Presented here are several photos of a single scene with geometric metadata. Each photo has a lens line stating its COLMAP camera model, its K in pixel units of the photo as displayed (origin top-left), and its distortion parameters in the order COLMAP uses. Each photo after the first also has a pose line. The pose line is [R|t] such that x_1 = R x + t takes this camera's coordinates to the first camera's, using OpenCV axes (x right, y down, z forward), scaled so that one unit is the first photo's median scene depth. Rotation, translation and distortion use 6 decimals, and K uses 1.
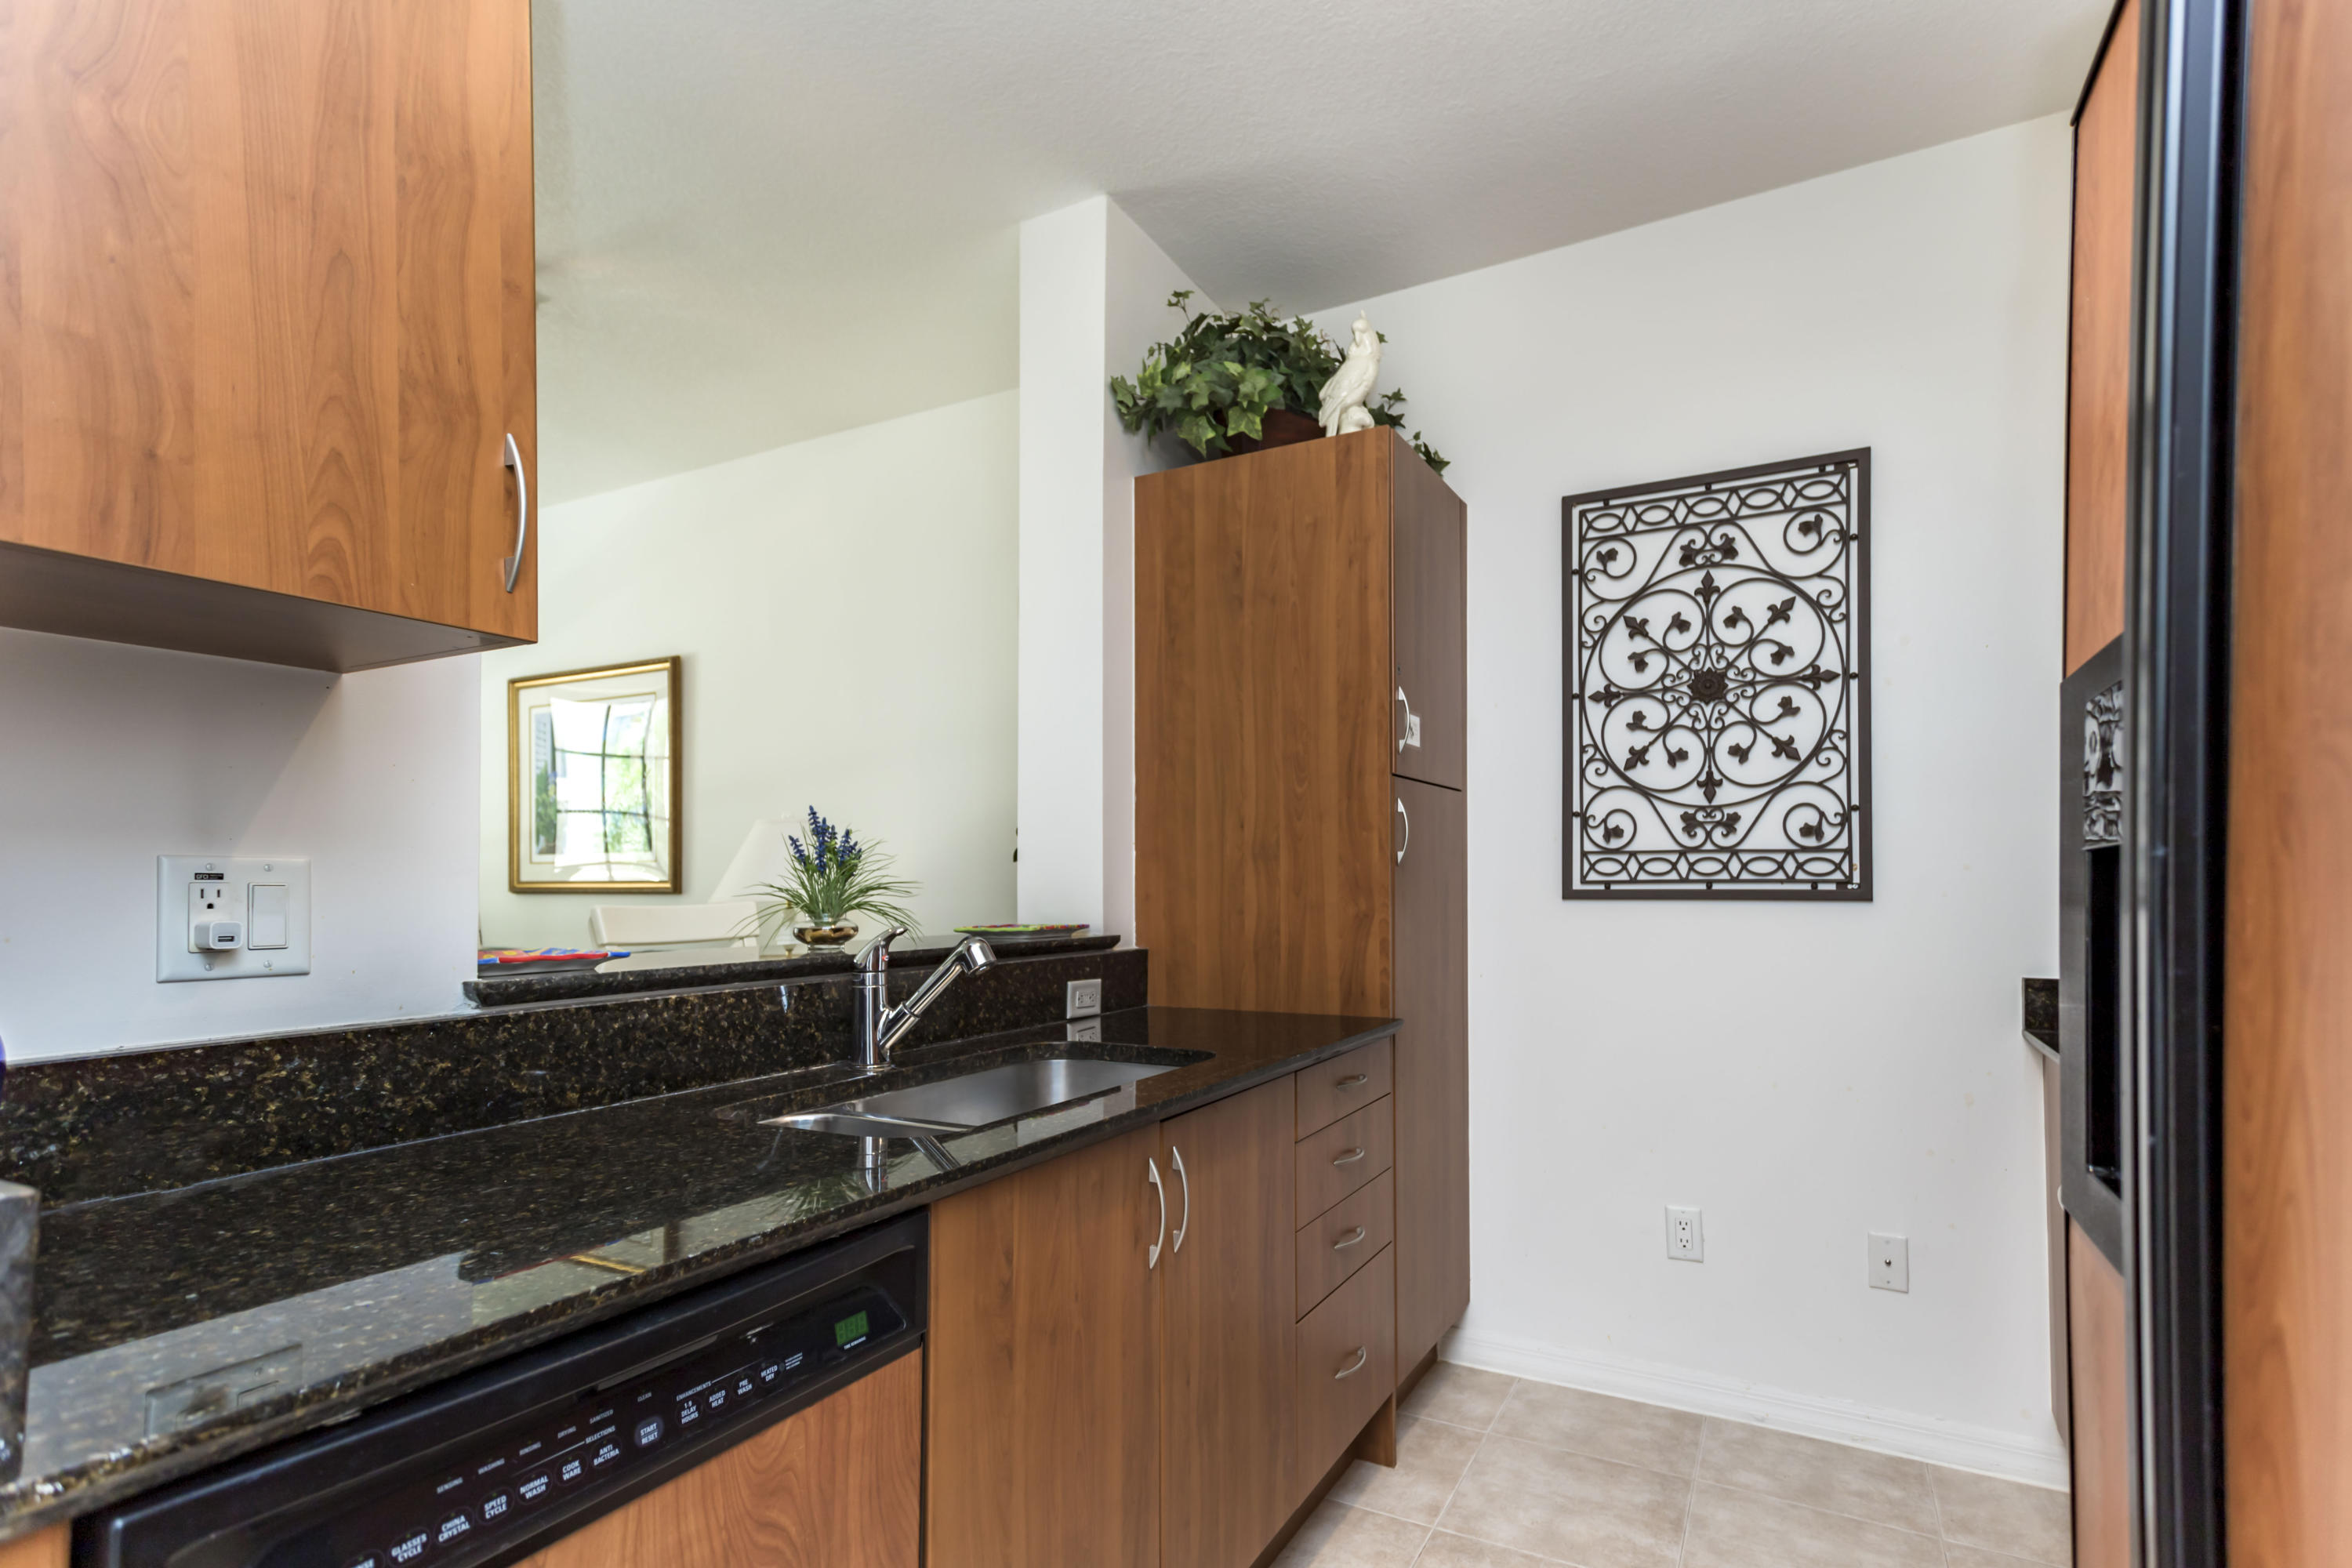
lens RADIAL K [[1120.2, 0, 1258.1], [0, 1120.2, 863.6], [0, 0, 1]] dist [0.017710, 0.016589]
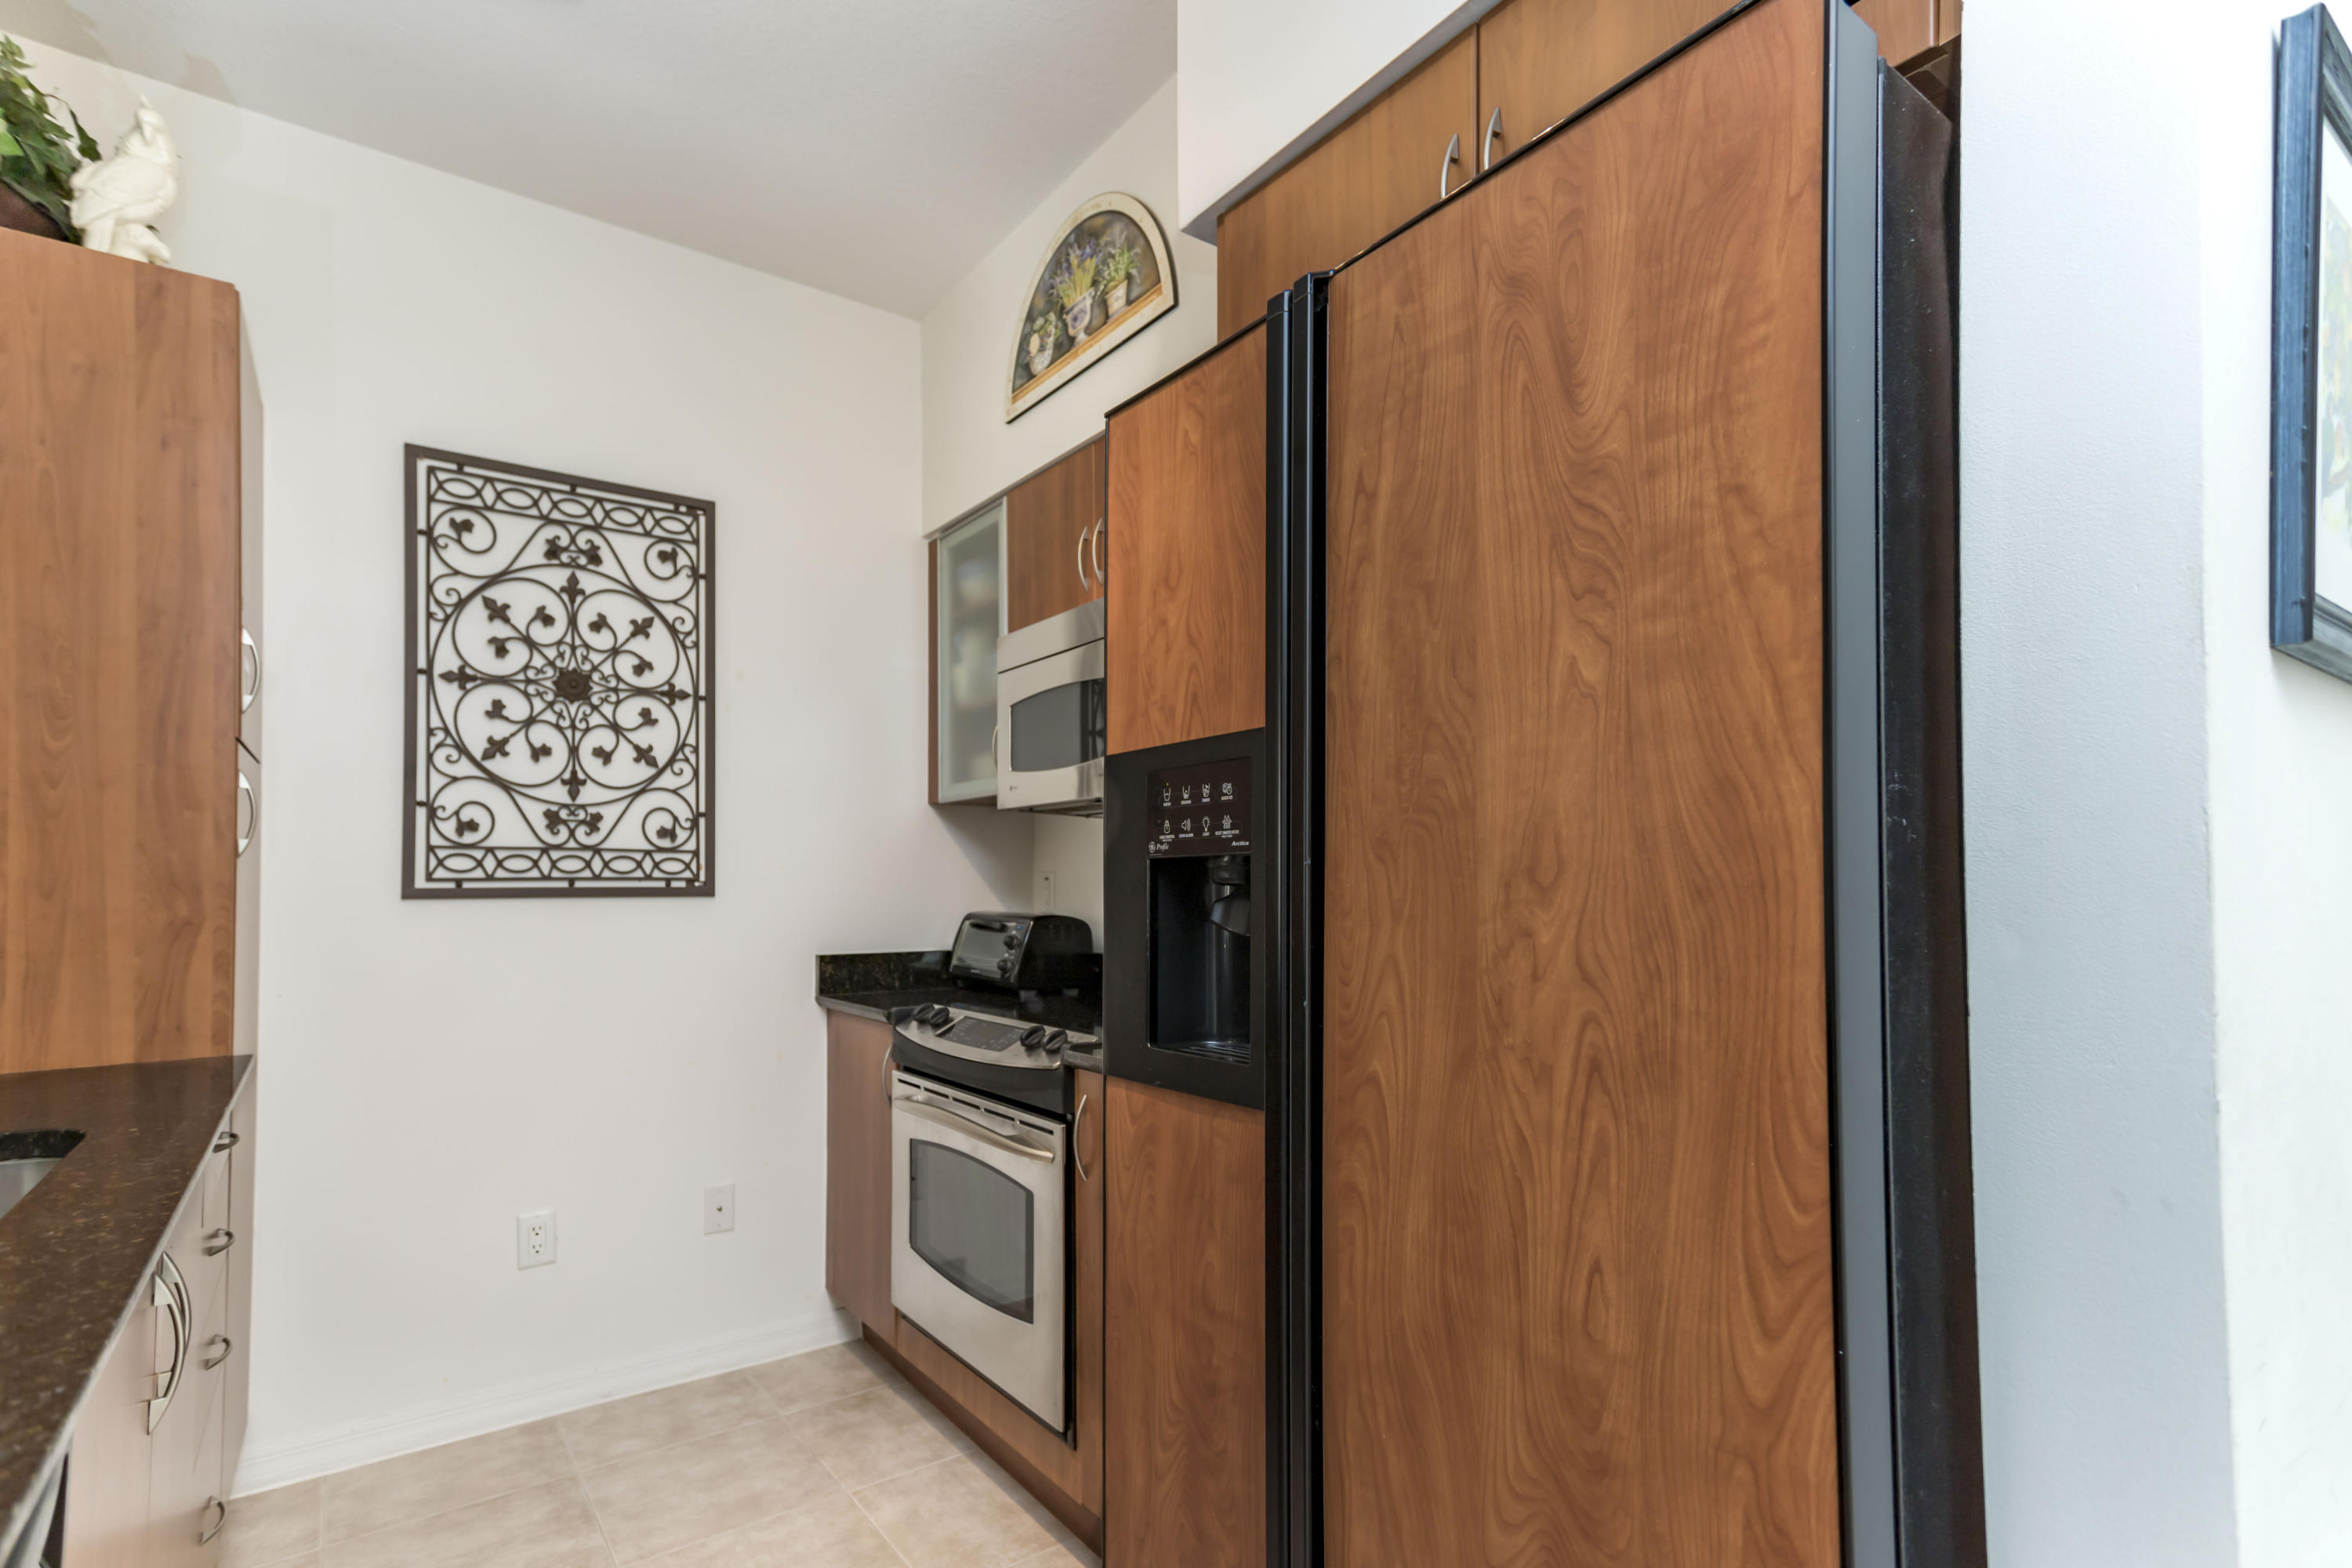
lens RADIAL K [[1134.9, 0, 1134.7], [0, 1134.9, 852.2], [0, 0, 1]] dist [0.020037, 0.008655]
pose [[0.469025, 0.024158, 0.882854, -0.268920], [-0.014592, 0.999701, -0.019603, 0.004473], [-0.883064, -0.003688, 0.469238, 0.076163]]
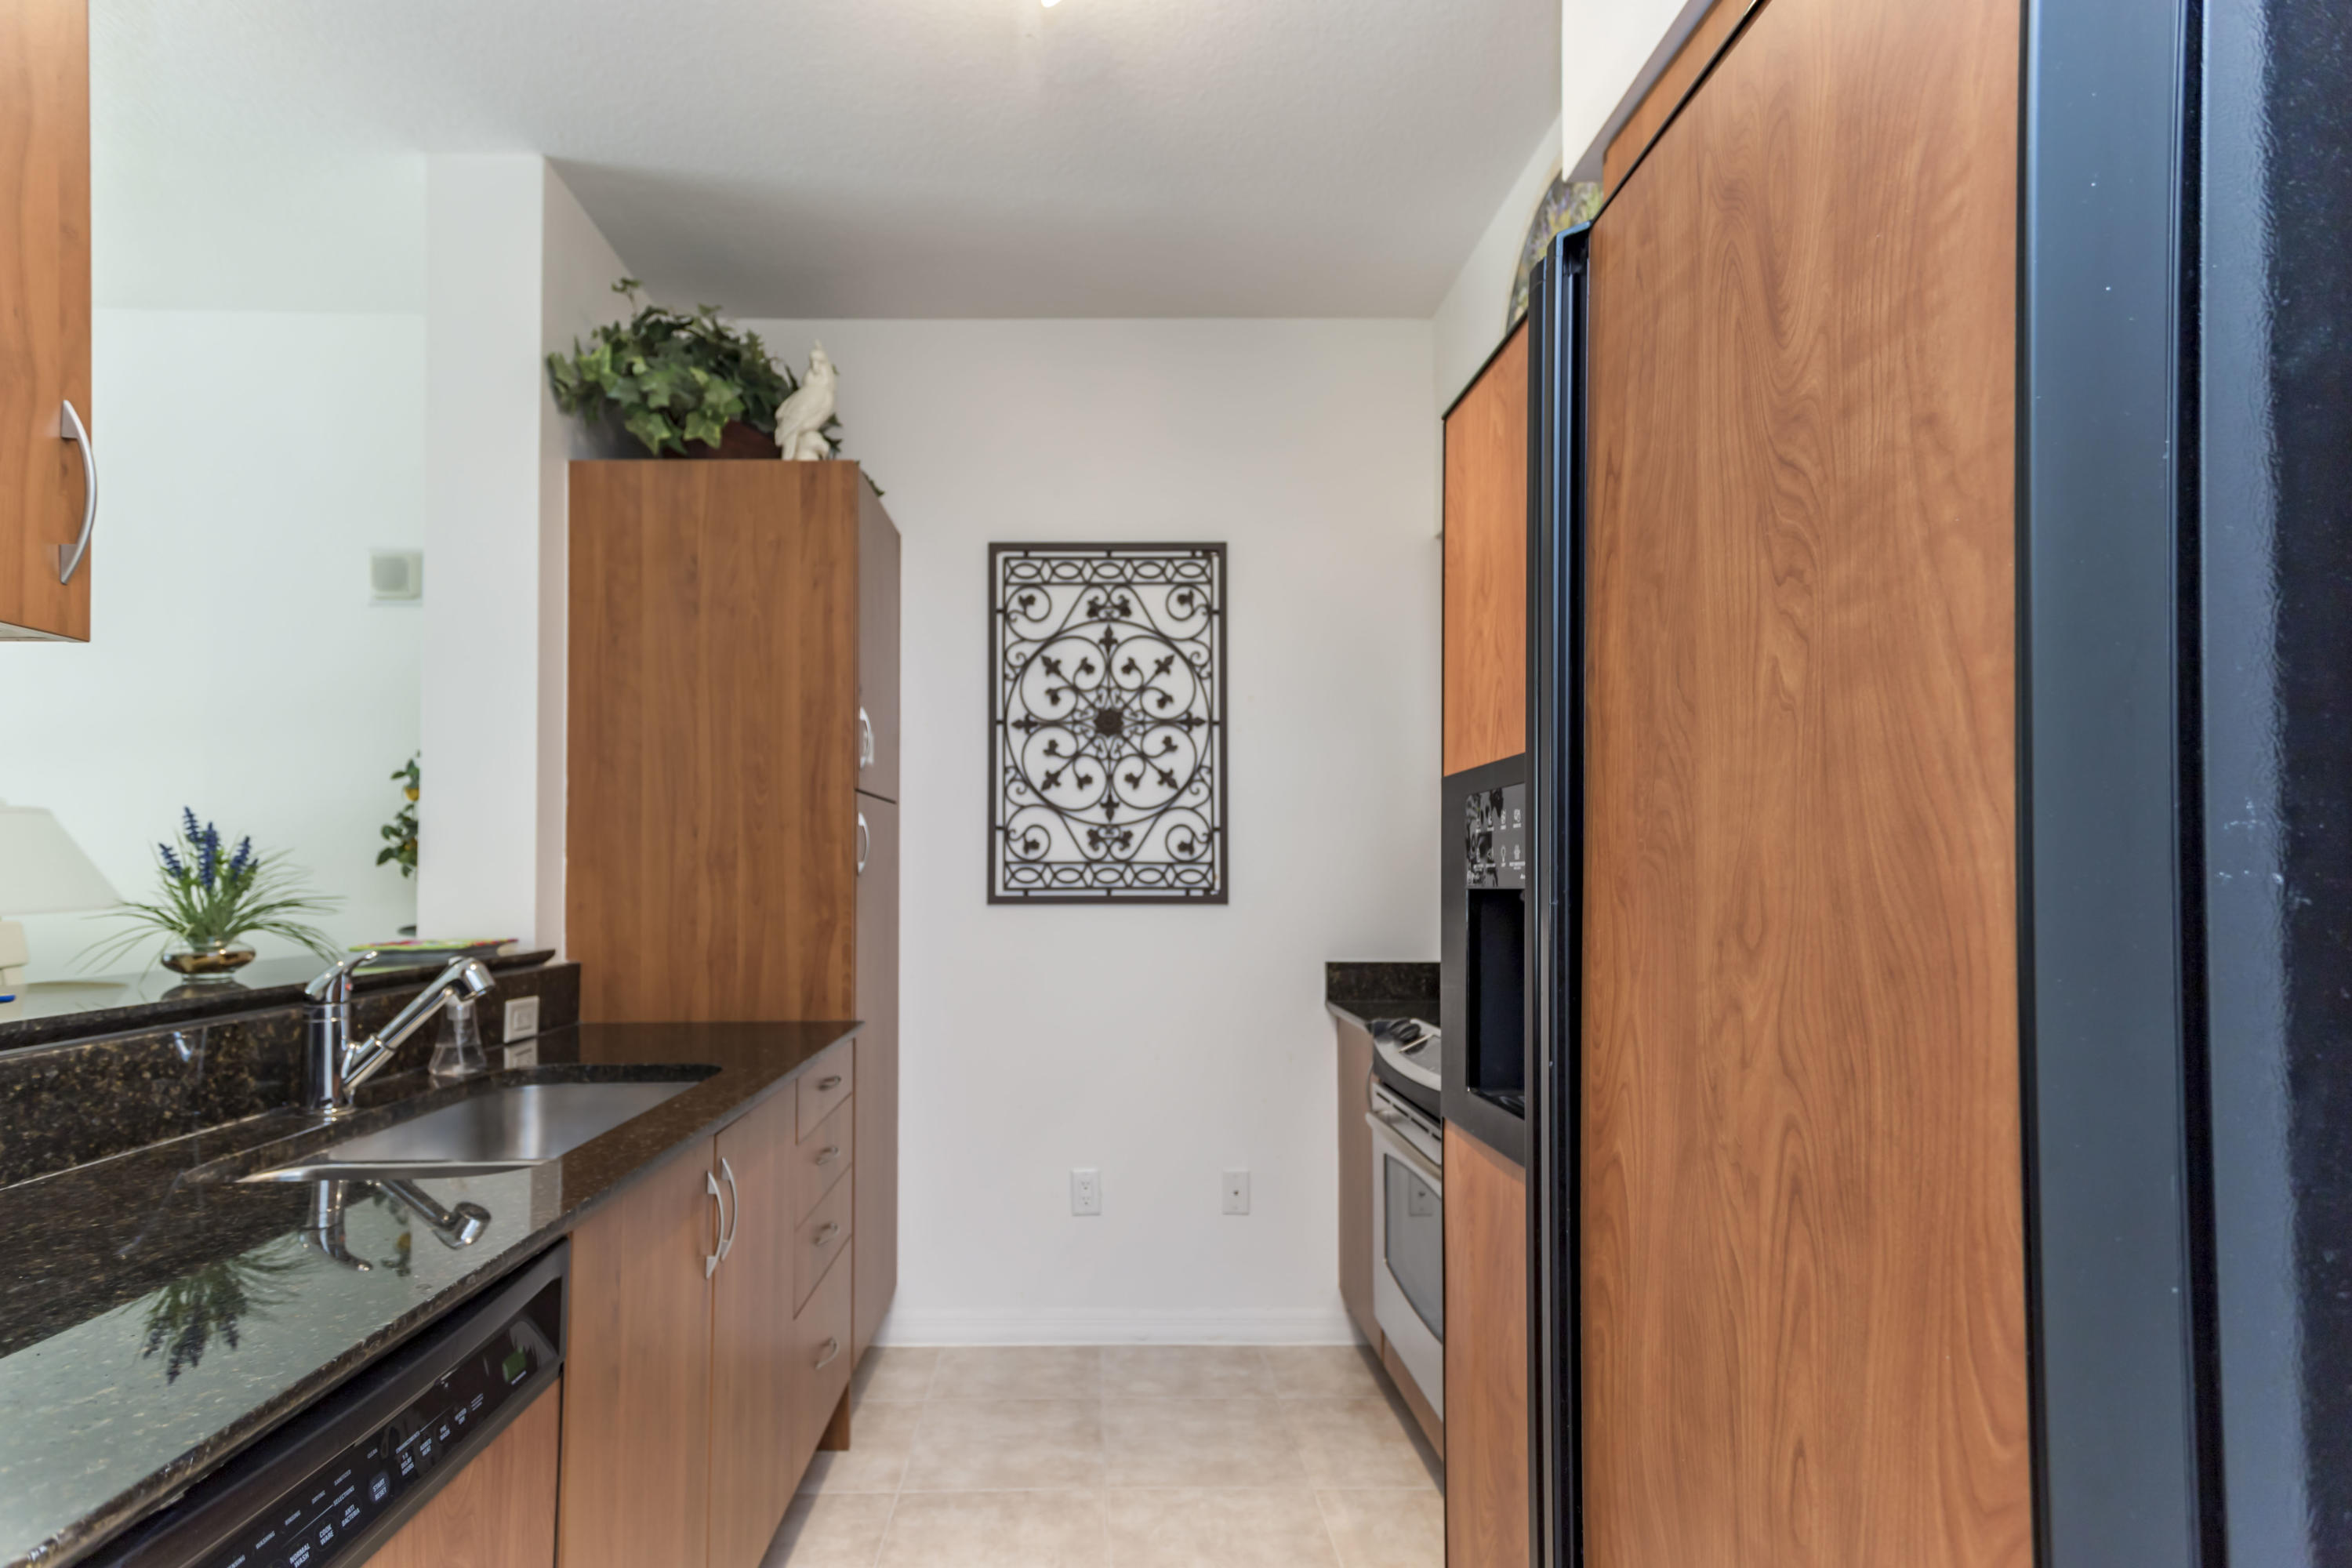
lens RADIAL K [[1148.1, 0, 1107.8], [0, 1148.1, 838.4], [0, 0, 1]] dist [0.018465, 0.009809]
pose [[0.886875, 0.016147, 0.461727, -0.157025], [-0.009763, 0.999821, -0.016211, -0.017148], [-0.461906, 0.009869, 0.886874, -0.065756]]
